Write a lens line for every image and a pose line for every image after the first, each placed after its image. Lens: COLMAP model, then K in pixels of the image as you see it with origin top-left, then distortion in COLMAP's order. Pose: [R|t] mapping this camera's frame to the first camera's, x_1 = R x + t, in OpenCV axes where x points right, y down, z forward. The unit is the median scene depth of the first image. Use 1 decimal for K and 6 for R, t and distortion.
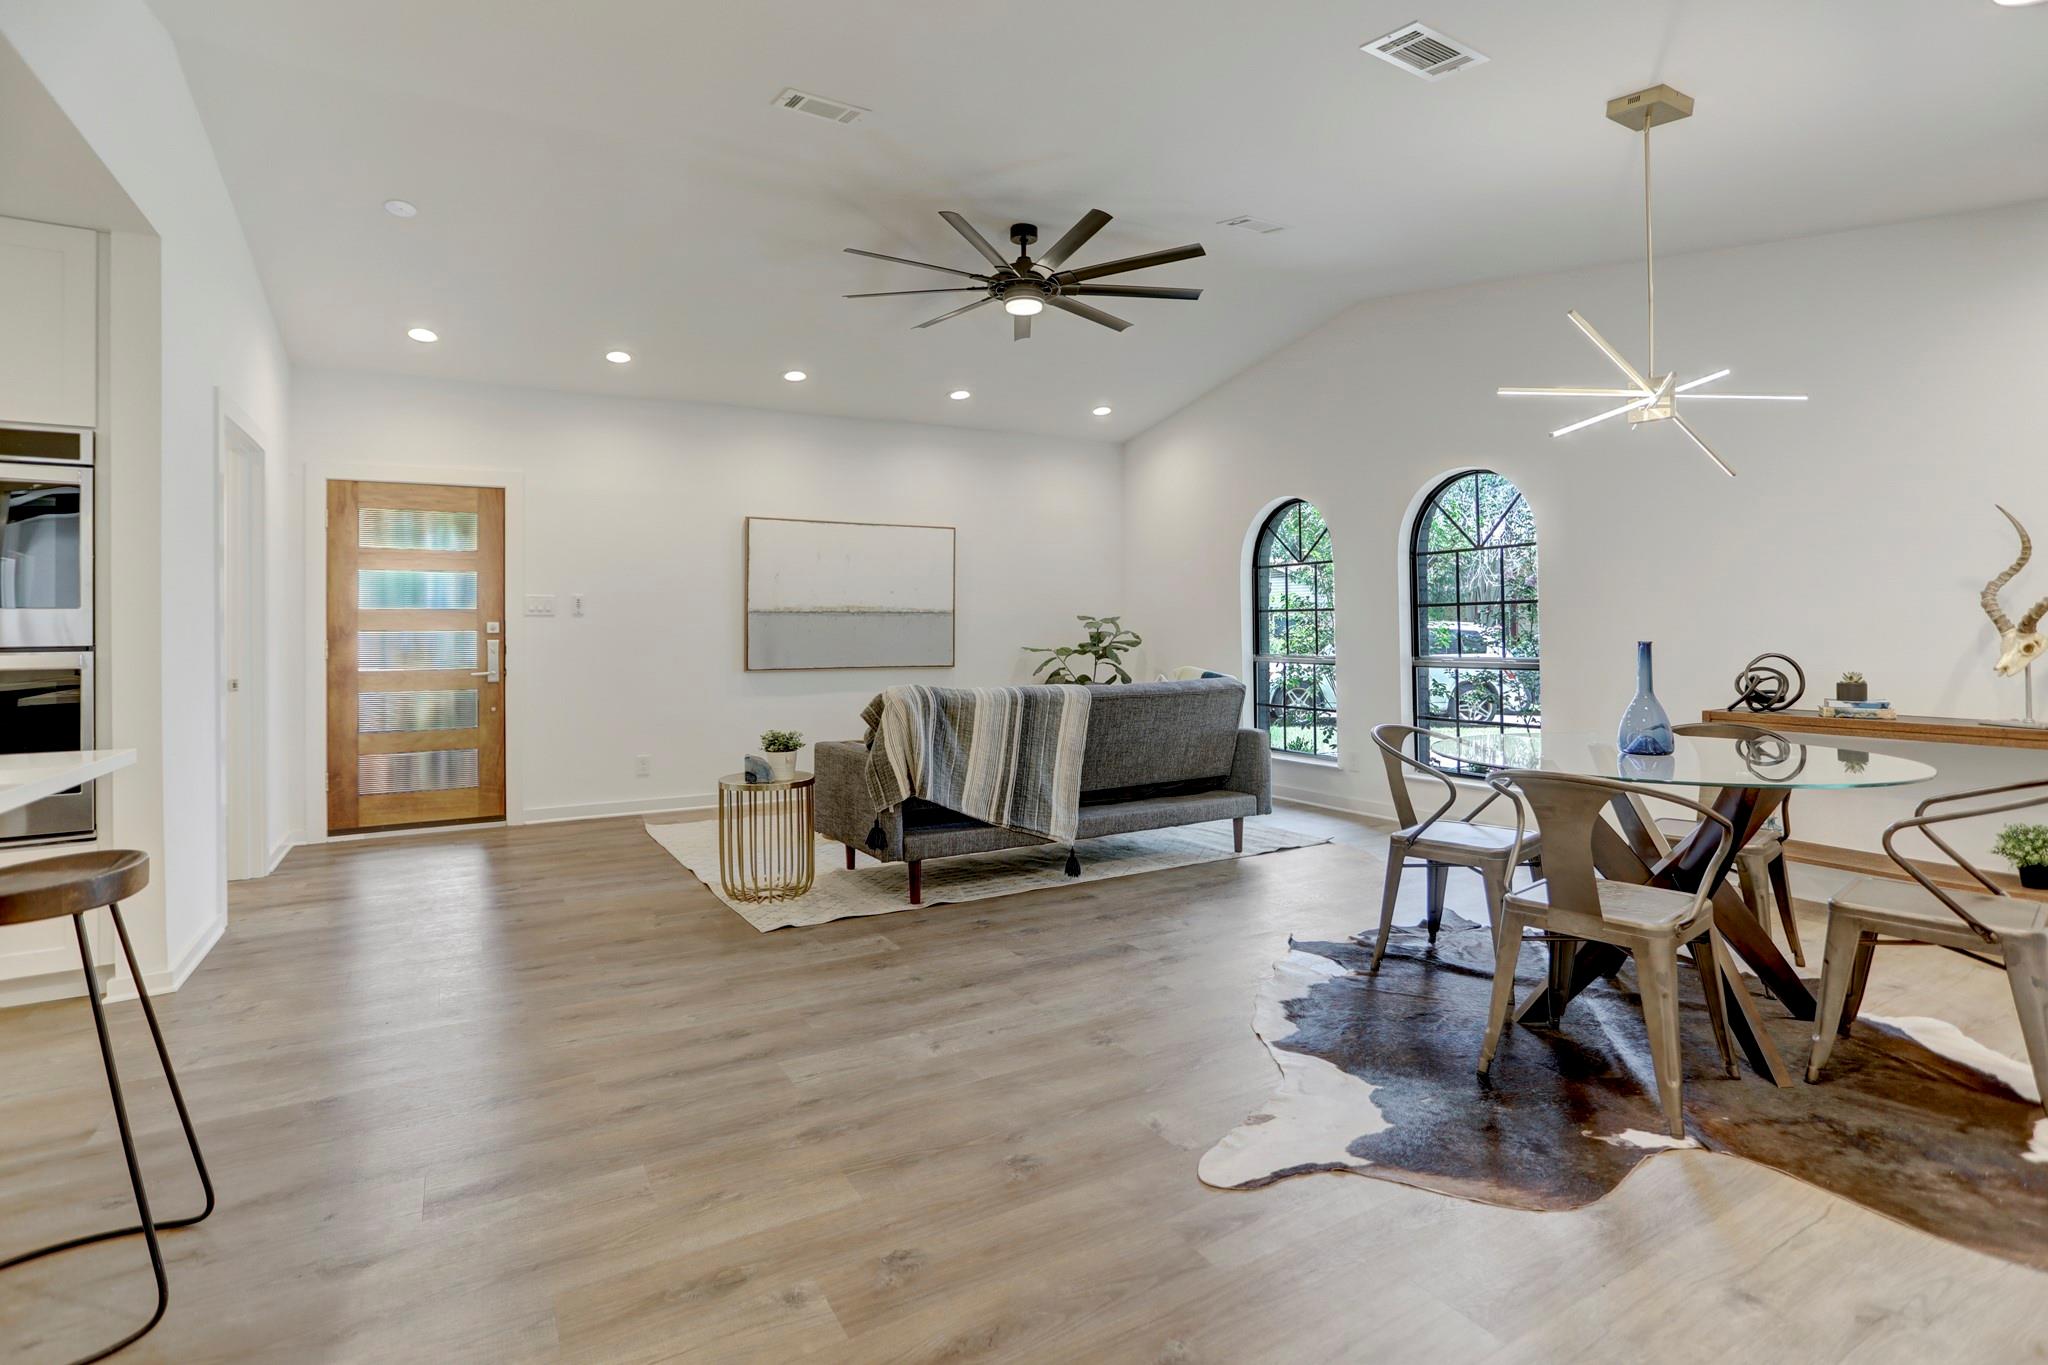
lens RADIAL K [[1008.9, 0, 1022.6], [0, 1008.9, 630.6], [0, 0, 1]] dist [-0.032558, 0.009419]
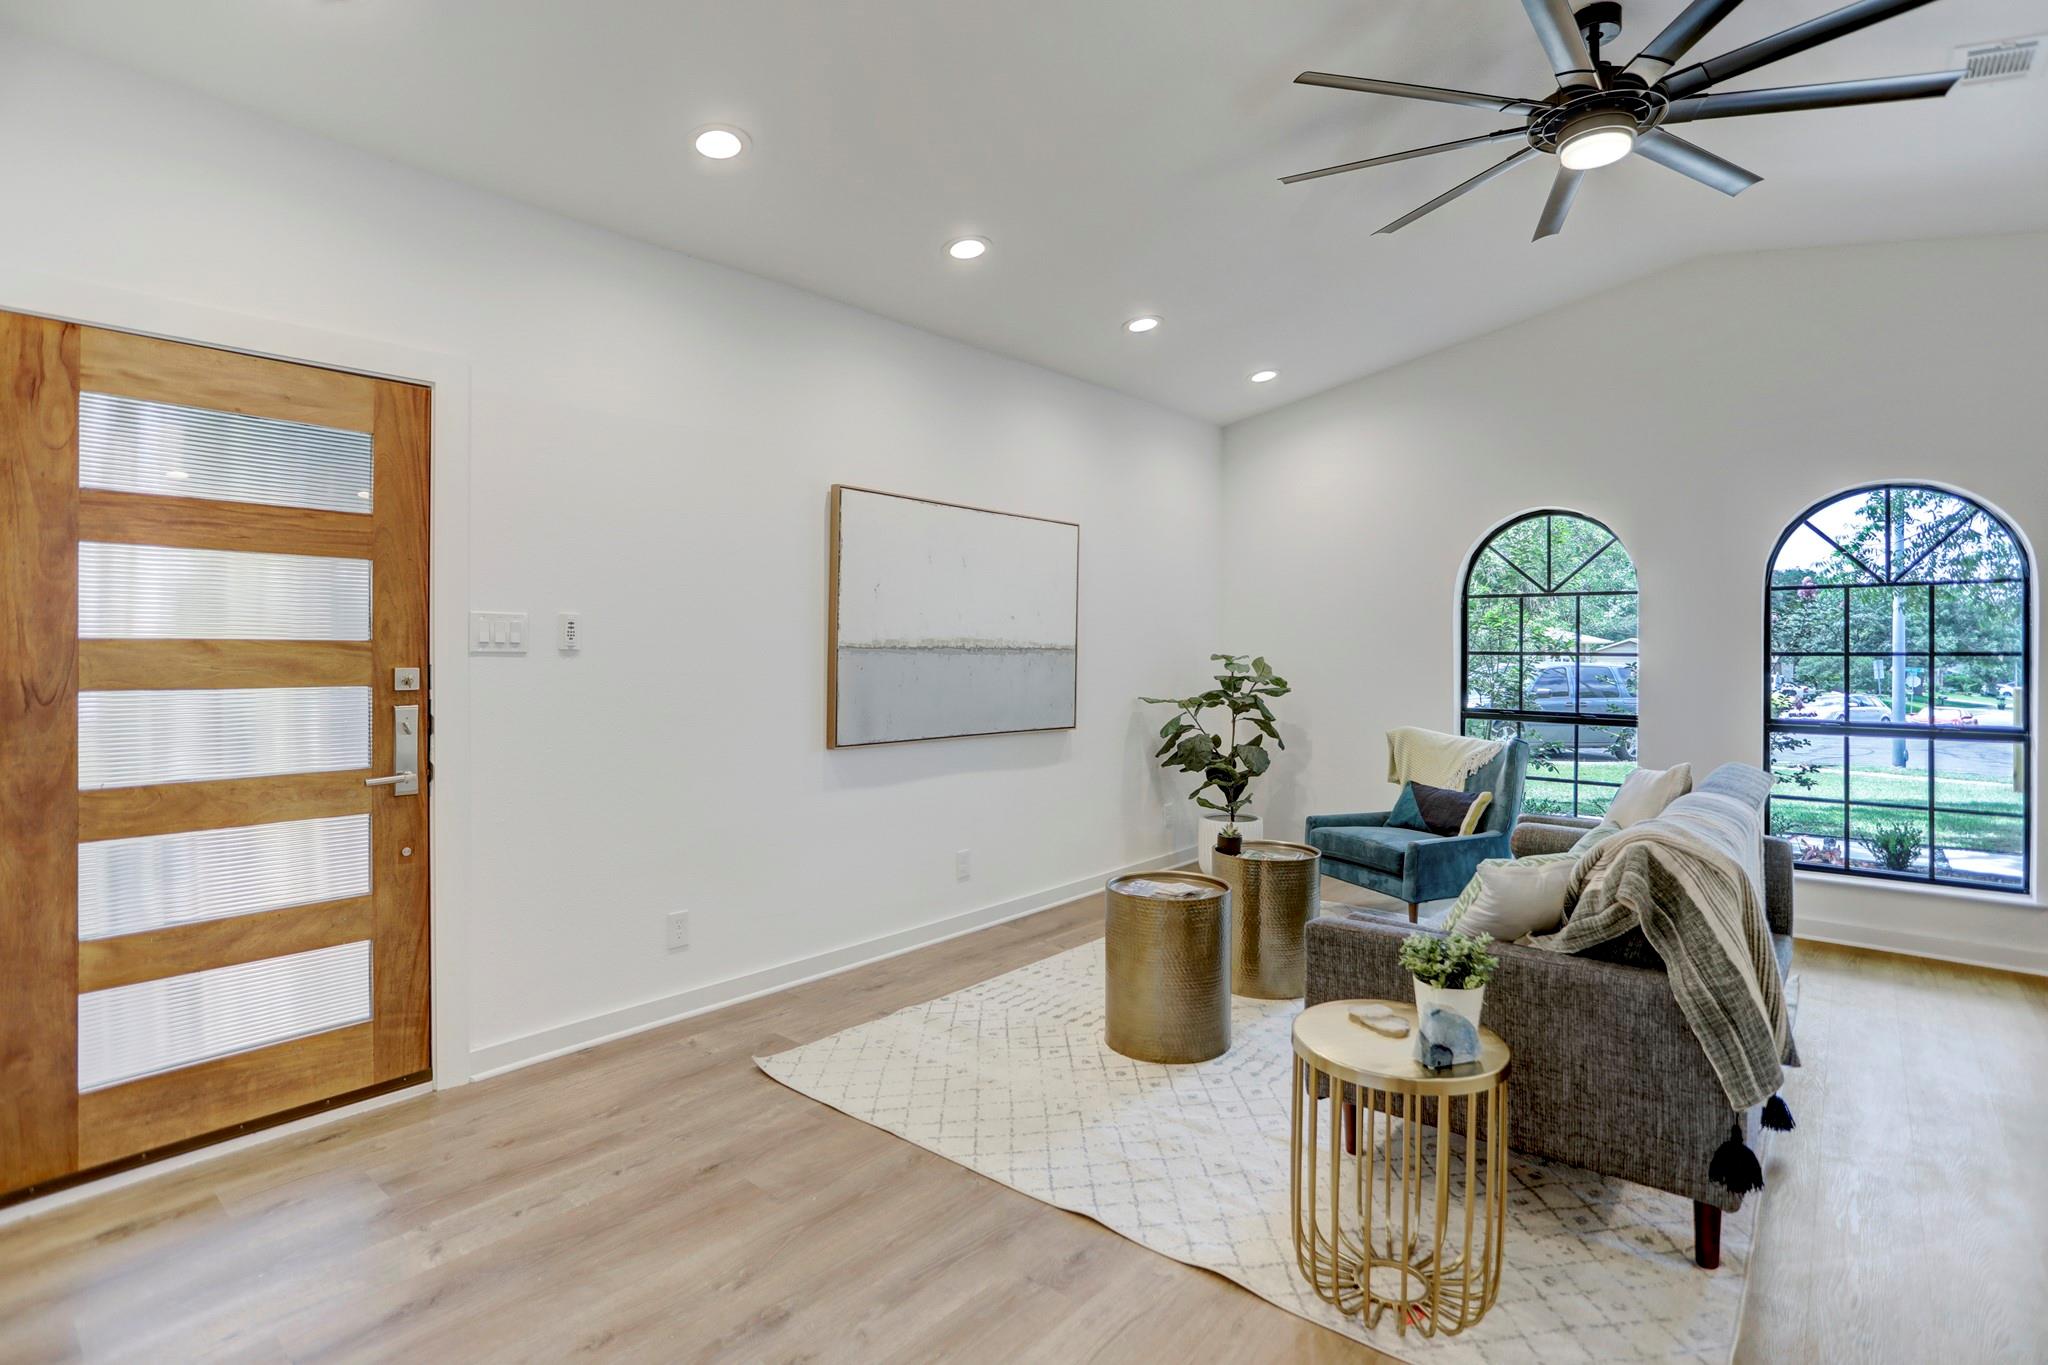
lens RADIAL K [[1008.9, 0, 1005.4], [0, 1008.9, 663.7], [0, 0, 1]] dist [-0.032558, 0.009419]
pose [[0.949008, 0.007501, 0.315164, -0.421749], [-0.012138, 0.999845, 0.012754, -0.020571], [-0.315019, -0.015930, 0.948952, 0.479642]]
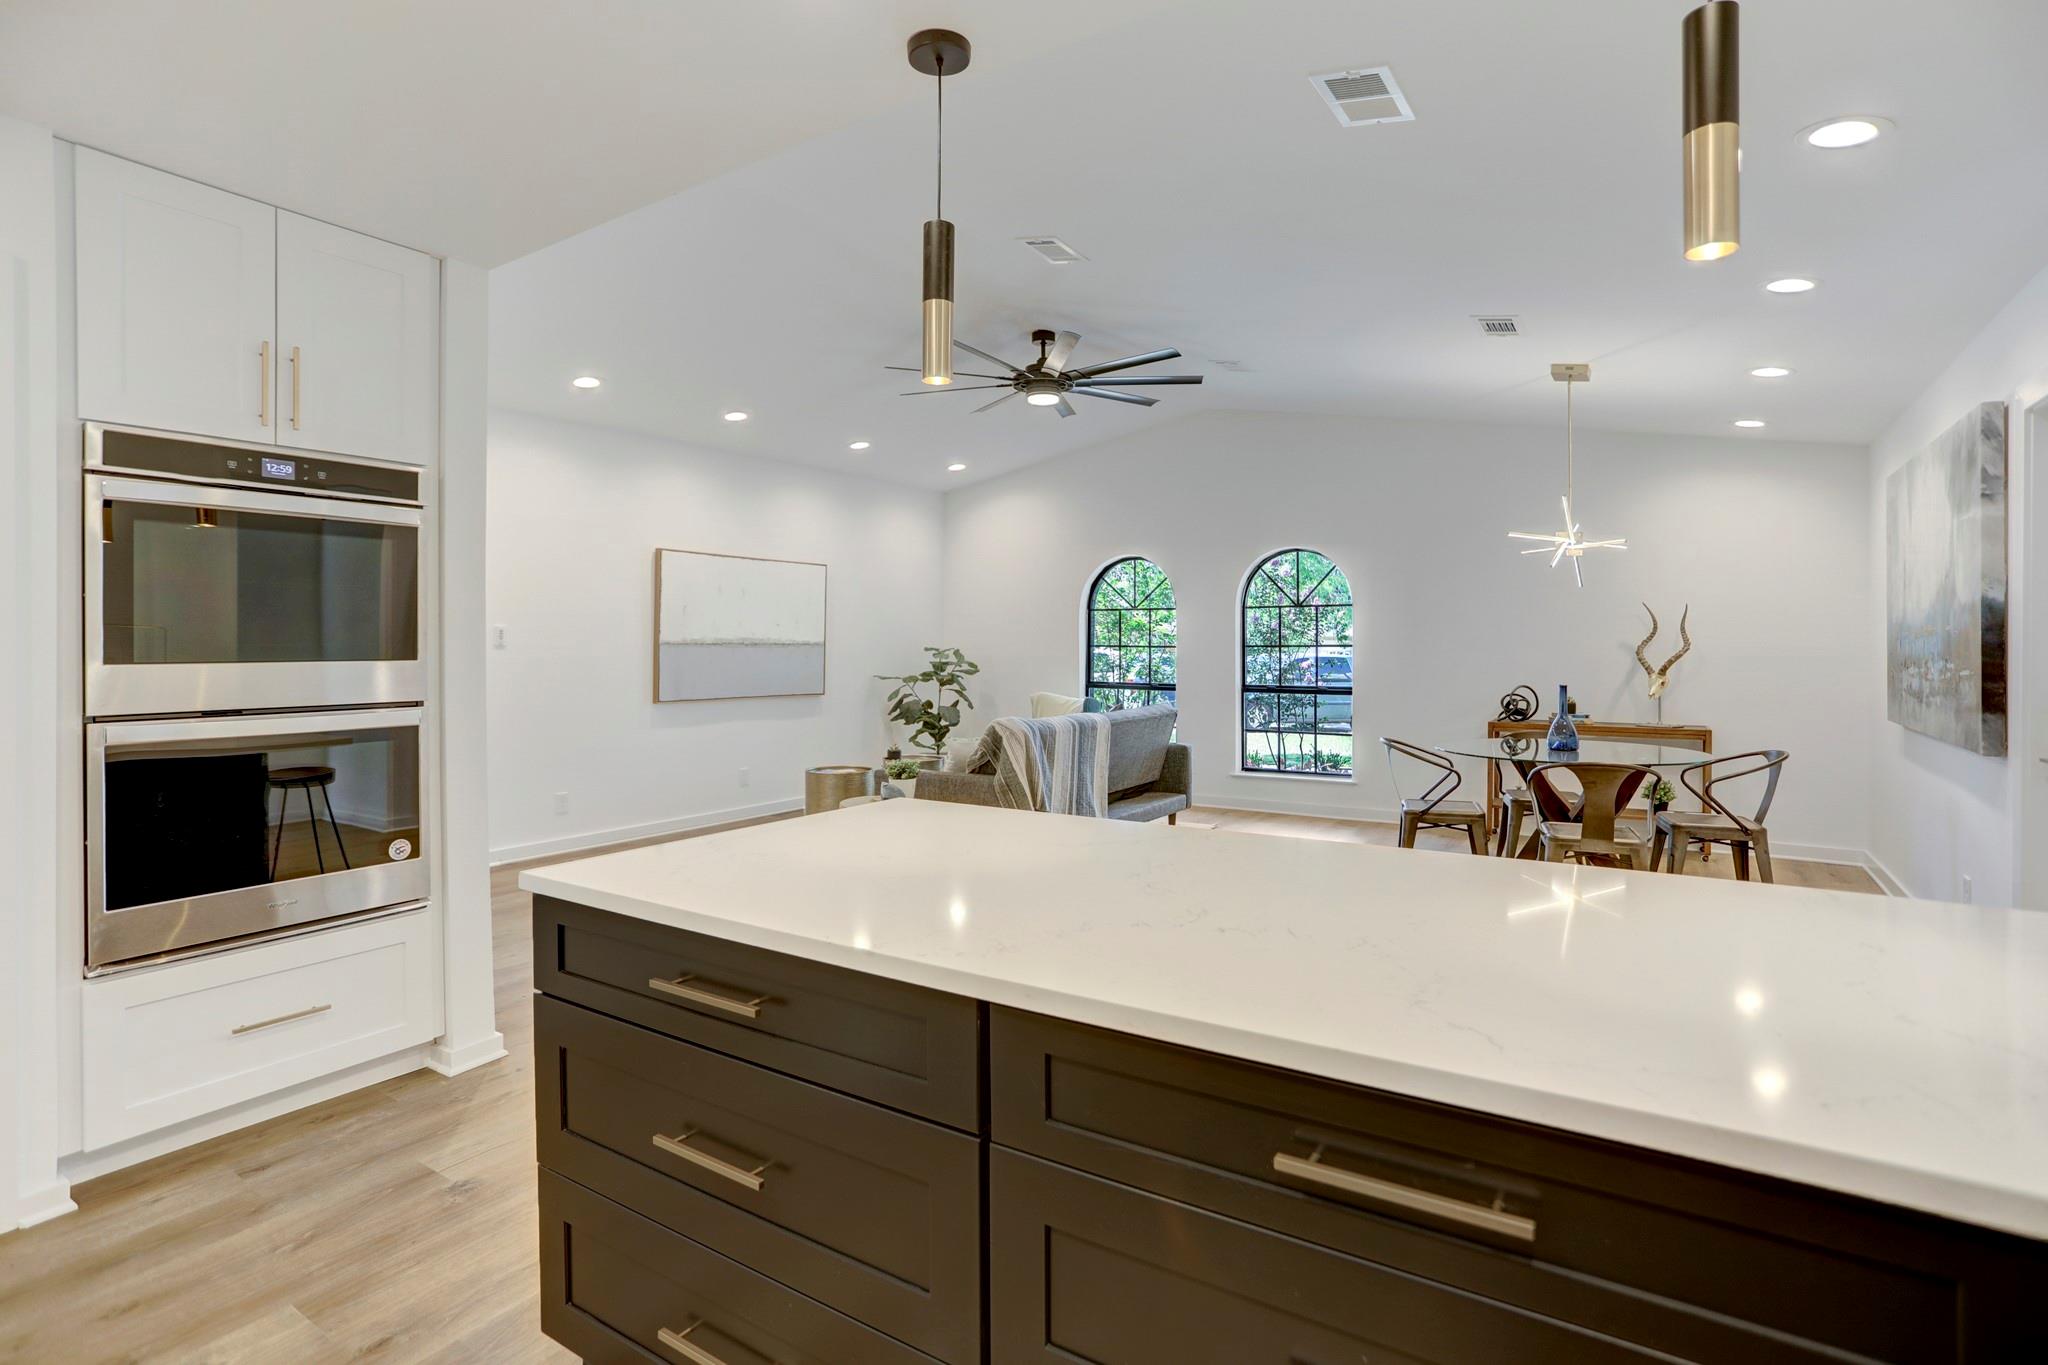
lens RADIAL K [[1008.9, 0, 1049.0], [0, 1008.9, 650.1], [0, 0, 1]] dist [-0.032558, 0.009419]
pose [[0.884050, 0.006300, 0.467350, -0.457015], [-0.008935, 0.999954, 0.003422, -0.022020], [-0.467307, -0.007201, 0.884066, -0.054393]]
